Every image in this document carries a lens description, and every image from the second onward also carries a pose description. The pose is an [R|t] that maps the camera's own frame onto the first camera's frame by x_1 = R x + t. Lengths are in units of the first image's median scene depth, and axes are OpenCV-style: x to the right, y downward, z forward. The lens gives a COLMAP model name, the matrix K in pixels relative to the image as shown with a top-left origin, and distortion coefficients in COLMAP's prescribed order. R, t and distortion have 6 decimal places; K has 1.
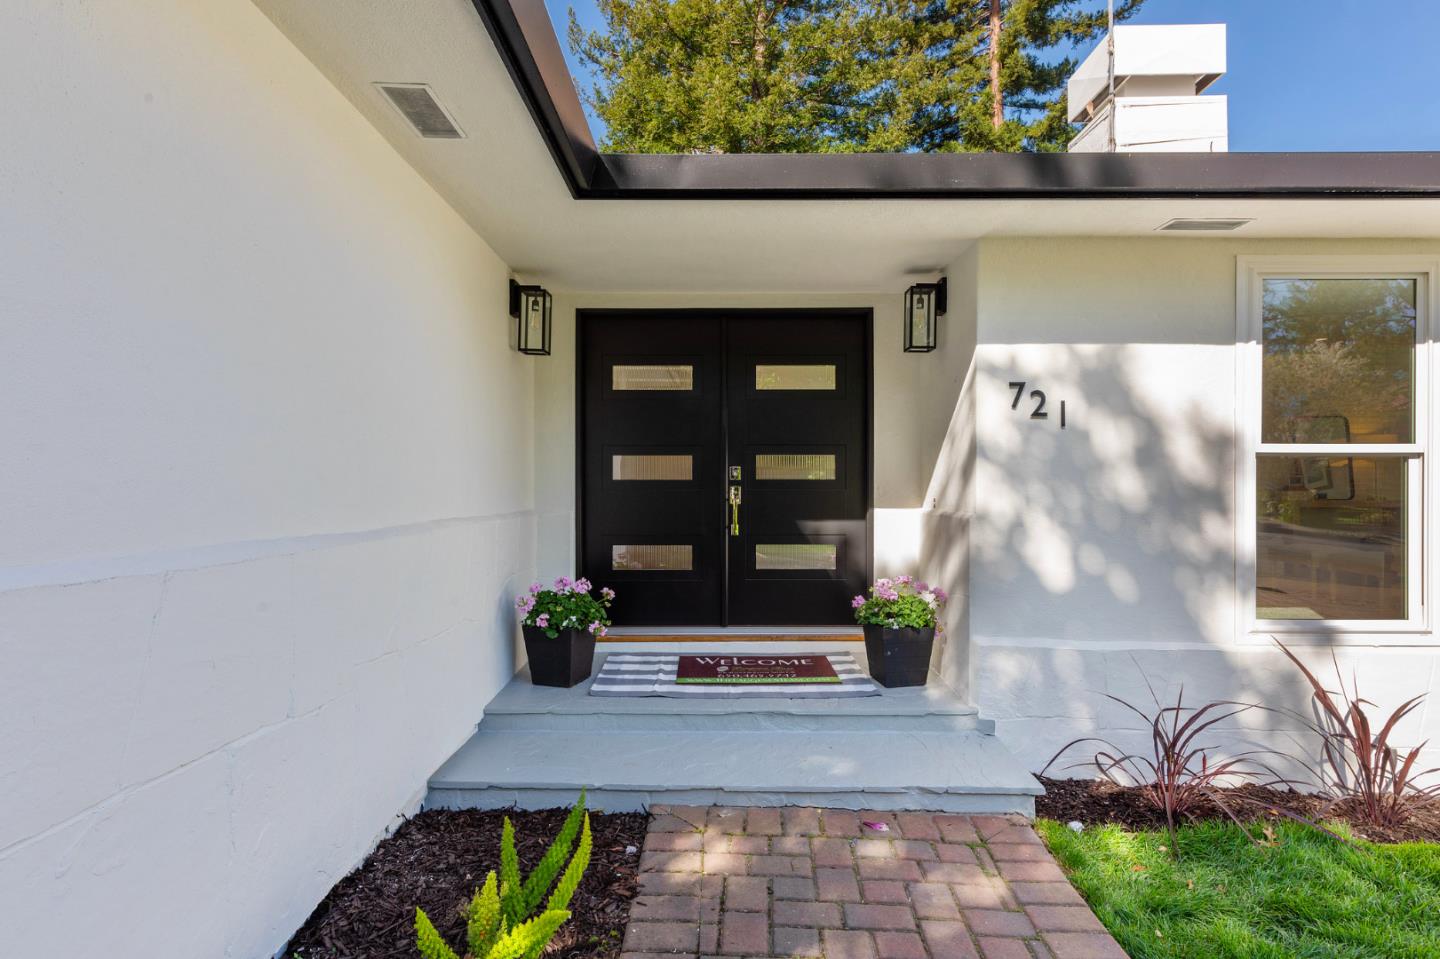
lens RADIAL K [[780.3, 0, 720.0], [0, 780.3, 479.5], [0, 0, 1]] dist [0.000387, -0.000134]
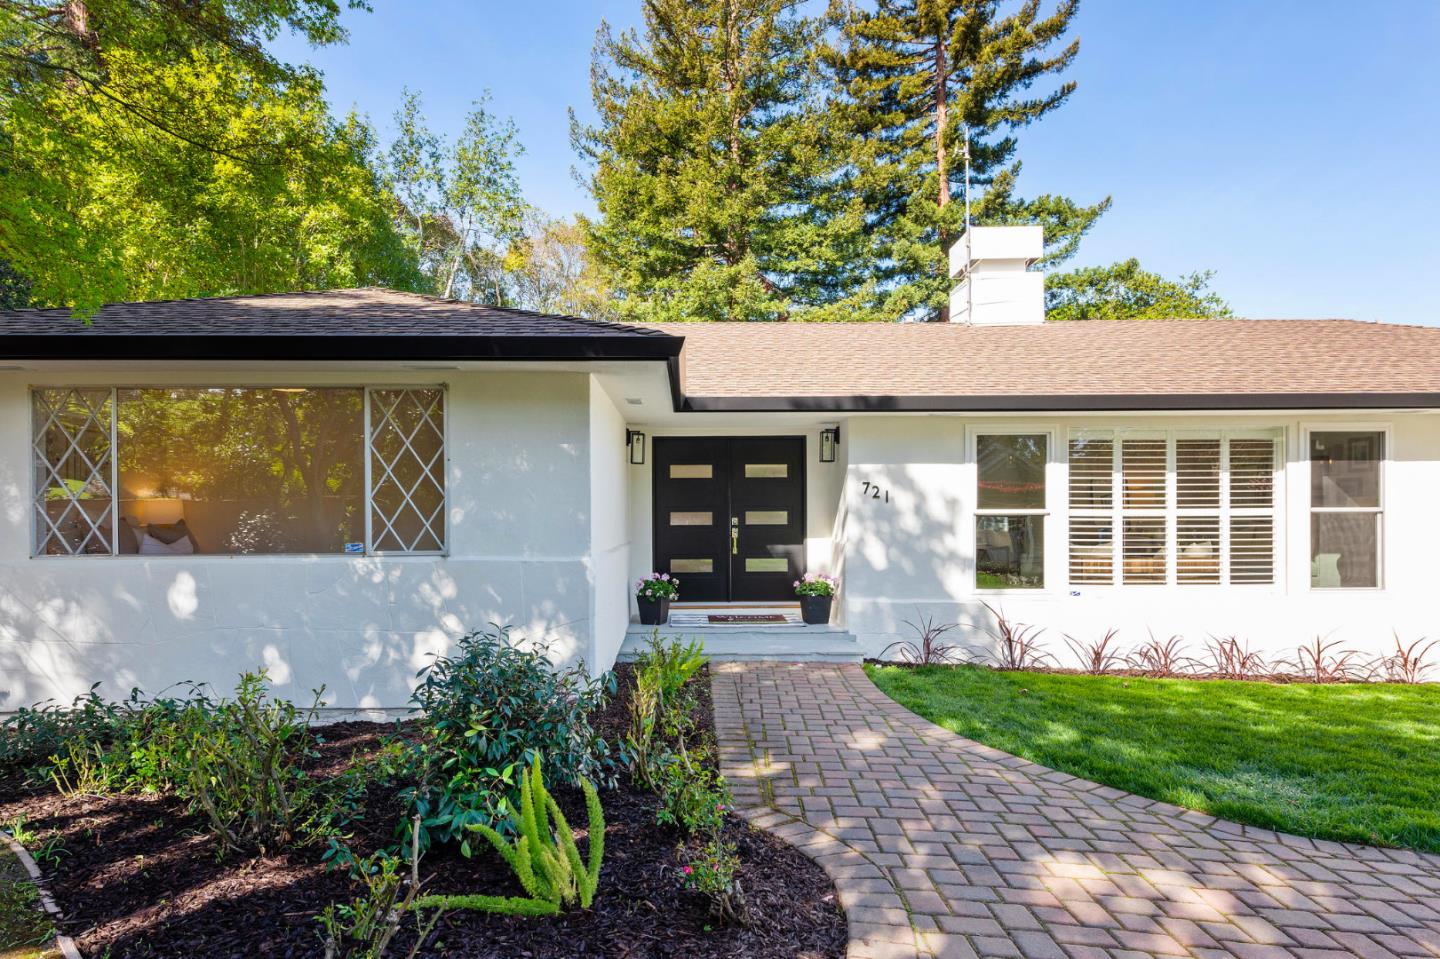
lens RADIAL K [[778.6, 0, 700.9], [0, 778.6, 509.6], [0, 0, 1]] dist [-0.001354, -0.000801]
pose [[0.999929, -0.005111, 0.010810, -0.083689], [0.005142, 0.999983, -0.002866, -0.031696], [-0.010795, 0.002921, 0.999937, -0.903704]]
